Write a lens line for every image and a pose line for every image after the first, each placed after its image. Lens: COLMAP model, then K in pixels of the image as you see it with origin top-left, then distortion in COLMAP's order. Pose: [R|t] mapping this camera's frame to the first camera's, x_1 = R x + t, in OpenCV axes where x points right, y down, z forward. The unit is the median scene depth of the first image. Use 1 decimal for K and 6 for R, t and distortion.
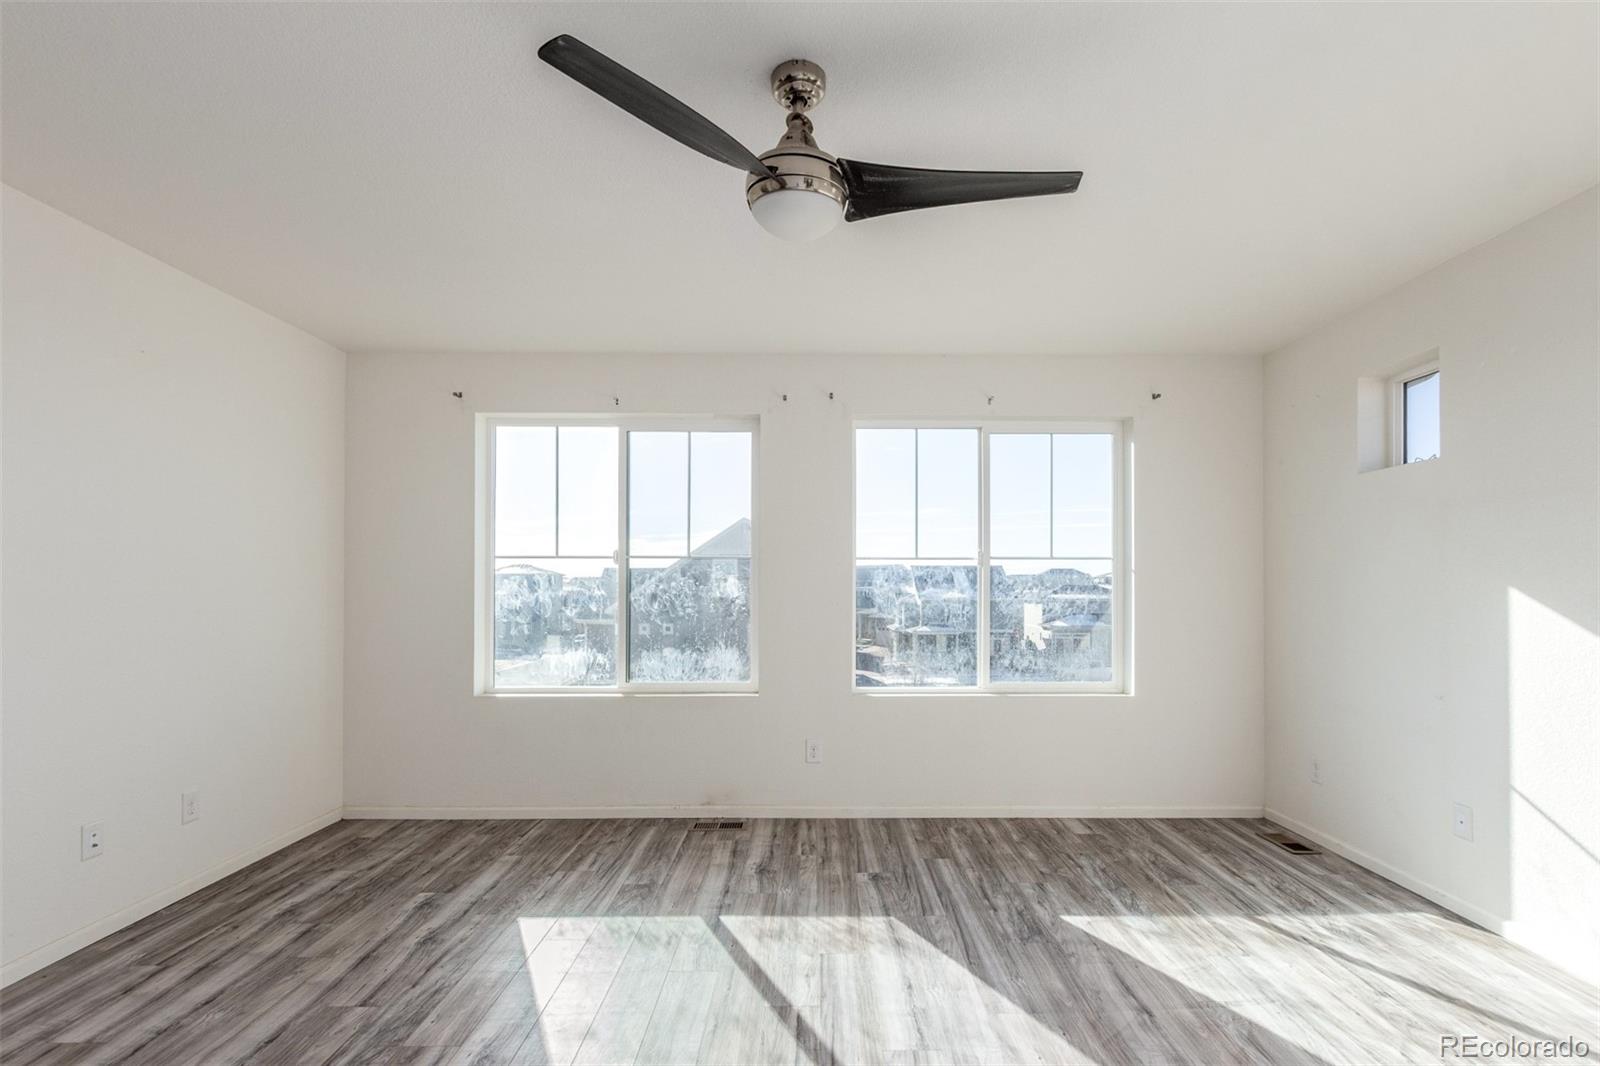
lens RADIAL K [[738.5, 0, 821.5], [0, 738.5, 581.2], [0, 0, 1]] dist [0.011405, -0.005063]
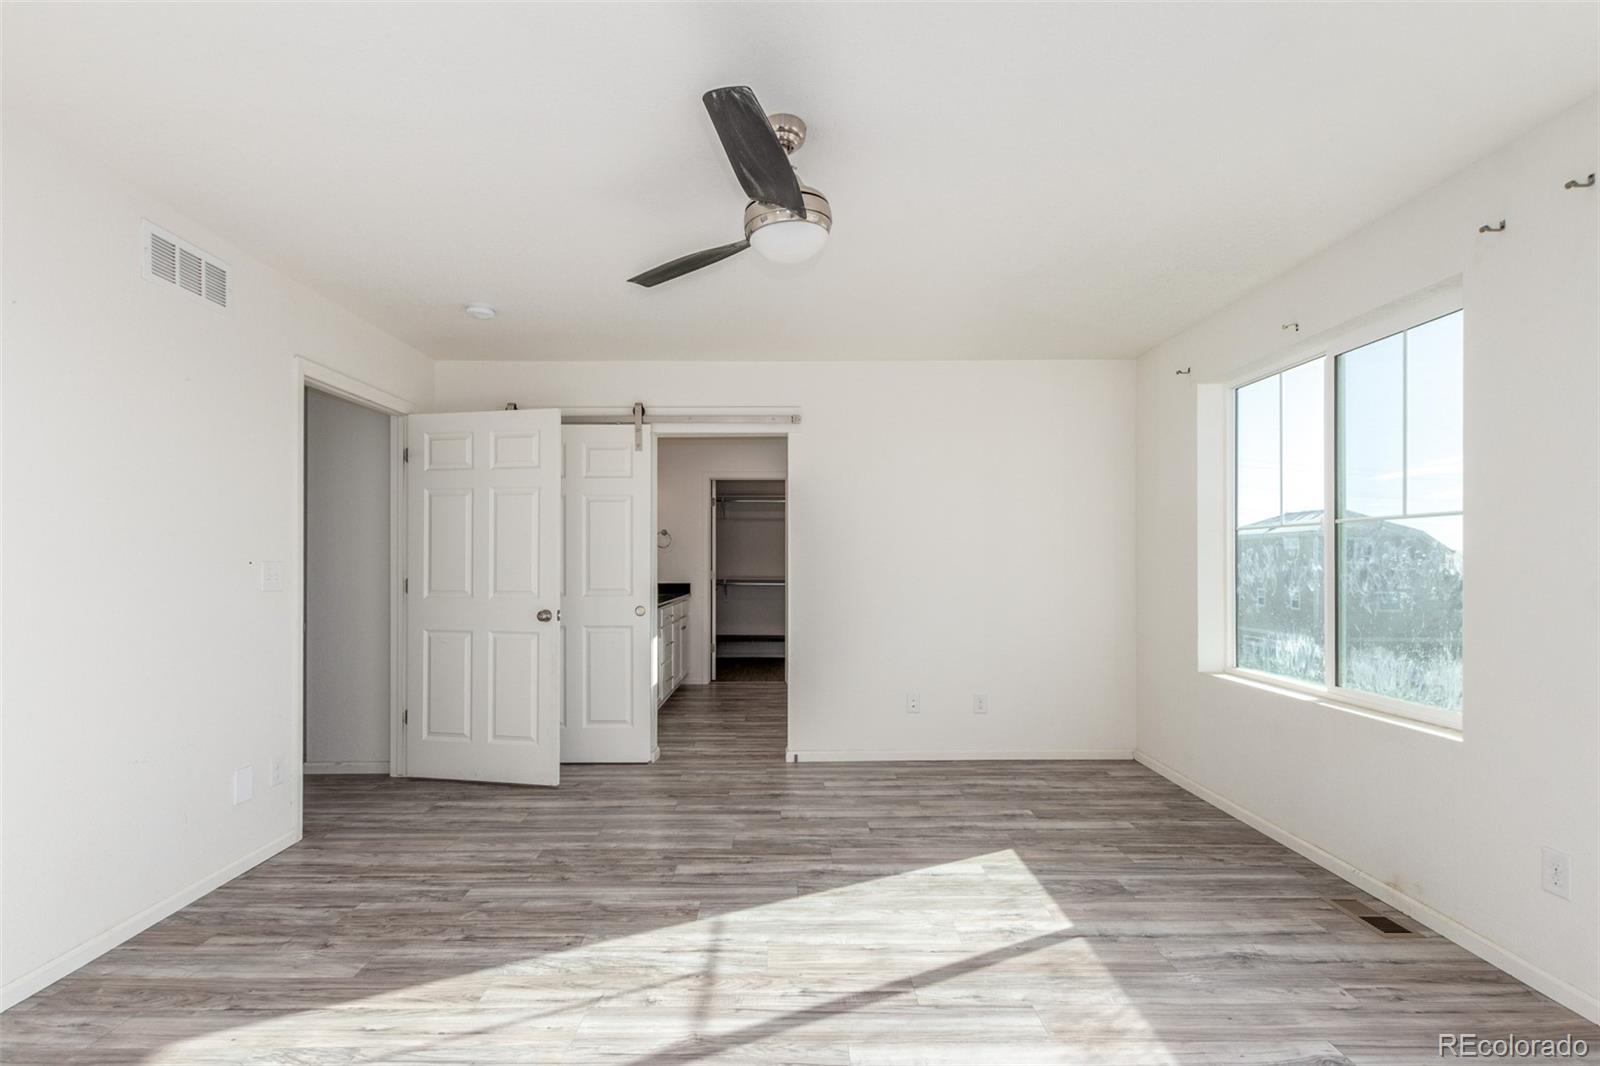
lens RADIAL K [[738.5, 0, 792.3], [0, 738.5, 560.2], [0, 0, 1]] dist [0.011405, -0.005063]
pose [[-0.002501, -0.002085, -0.999995, 0.680279], [0.012373, 0.999921, -0.002116, 0.002899], [0.999920, -0.012378, -0.002475, 0.606406]]
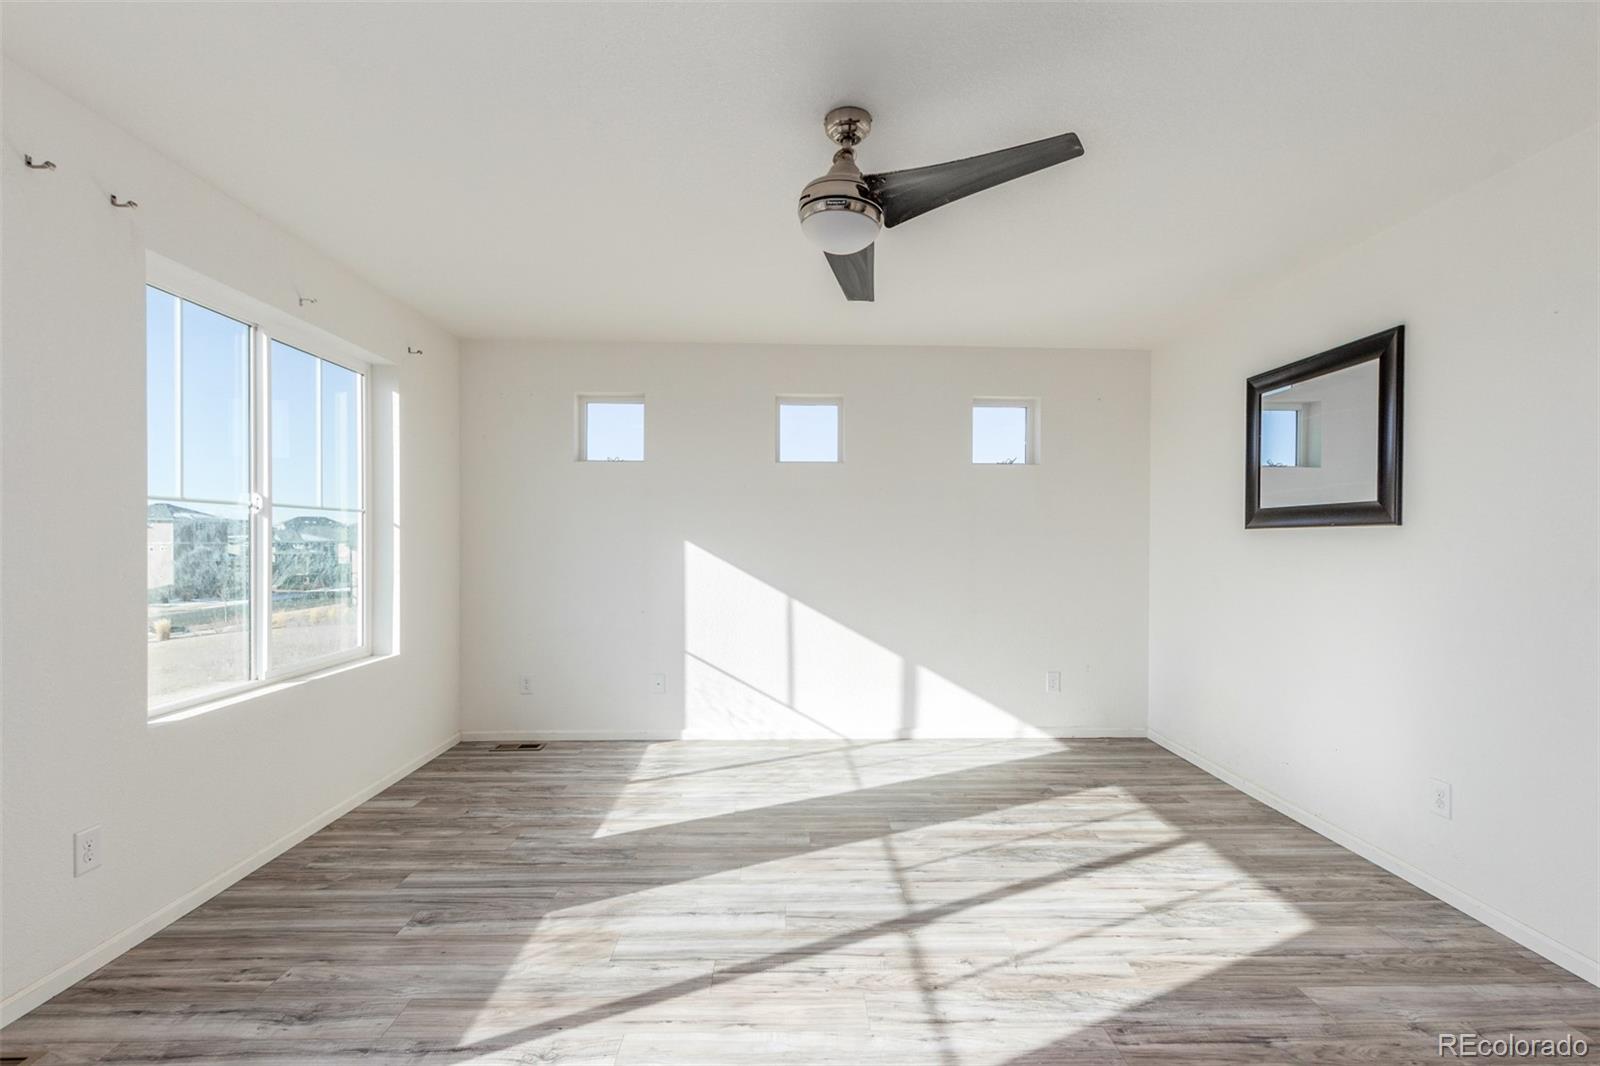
lens RADIAL K [[738.5, 0, 803.9], [0, 738.5, 537.1], [0, 0, 1]] dist [0.011405, -0.005063]
pose [[-0.016105, 0.000205, 0.999870, -0.735983], [-0.016289, 0.999867, -0.000467, -0.007719], [-0.999738, -0.016295, -0.016099, 0.646947]]
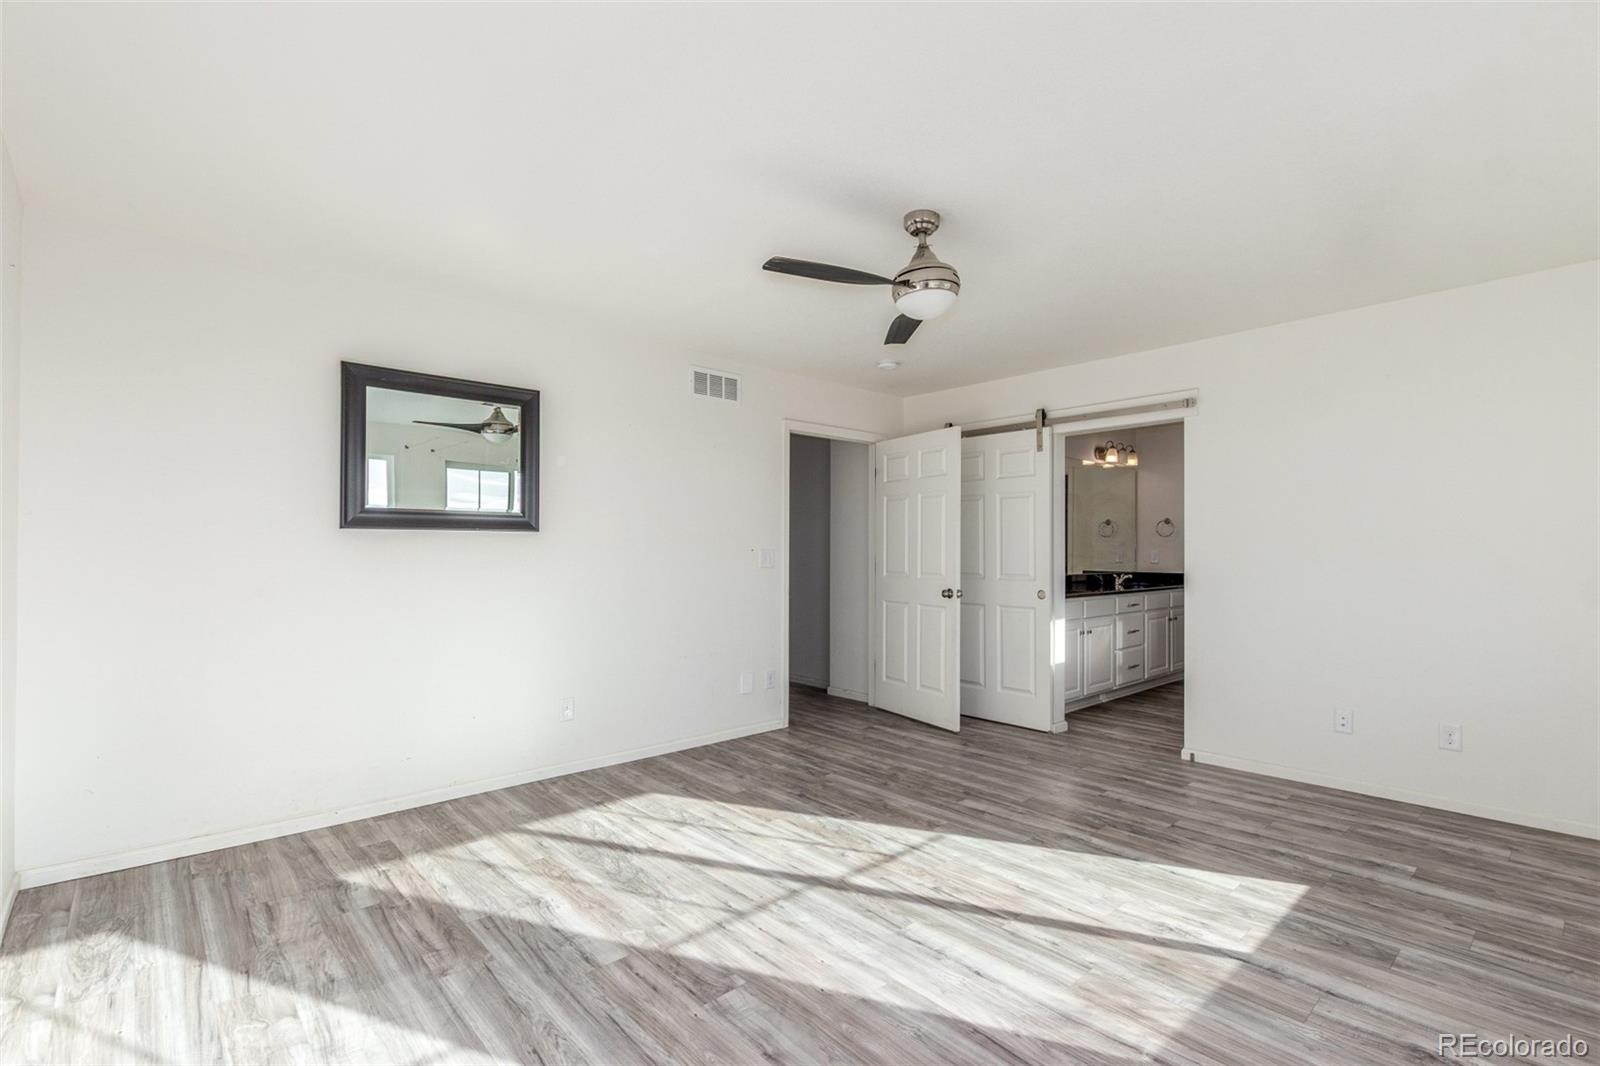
lens RADIAL K [[738.5, 0, 814.9], [0, 738.5, 539.5], [0, 0, 1]] dist [0.011405, -0.005063]
pose [[-0.739617, -0.012174, -0.672918, 0.690888], [0.003922, 0.999741, -0.022398, 0.009383], [0.673017, -0.019205, -0.739378, 1.181083]]
